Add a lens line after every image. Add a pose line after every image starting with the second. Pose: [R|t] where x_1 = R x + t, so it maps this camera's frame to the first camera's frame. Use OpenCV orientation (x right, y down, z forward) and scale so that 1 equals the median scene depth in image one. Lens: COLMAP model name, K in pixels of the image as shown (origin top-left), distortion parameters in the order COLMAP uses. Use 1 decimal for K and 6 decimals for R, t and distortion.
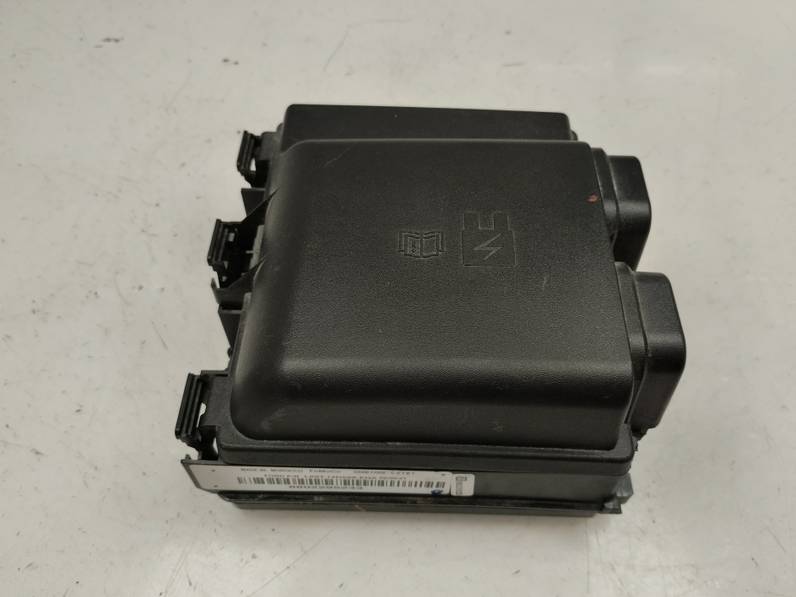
lens RADIAL K [[686.9, 0, 398.0], [0, 686.9, 298.5], [0, 0, 1]] dist [0.068670, -0.133000]
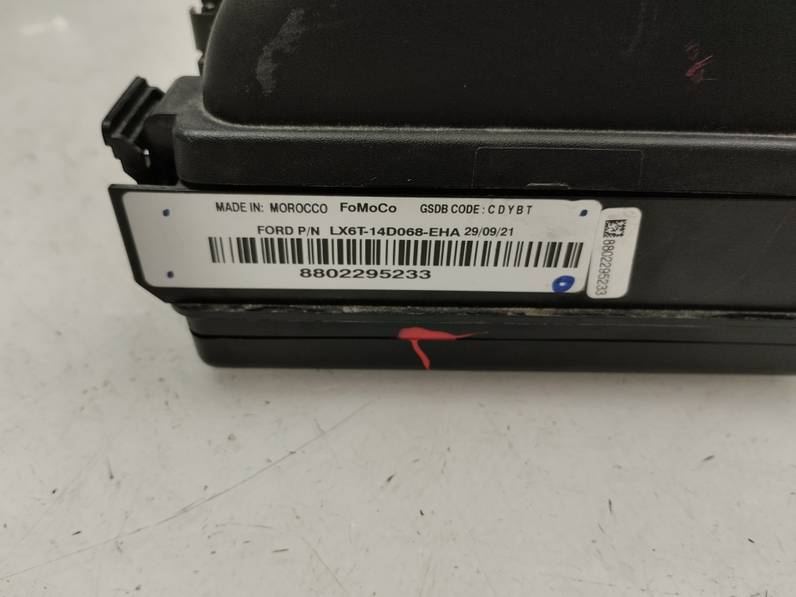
lens RADIAL K [[704.2, 0, 398.0], [0, 704.2, 298.5], [0, 0, 1]] dist [0.005644, 0.001117]
pose [[0.999975, -0.007020, -0.000517, -0.079411], [0.006633, 0.964271, -0.264834, 0.452863], [0.002358, 0.264824, 0.964294, 0.461640]]
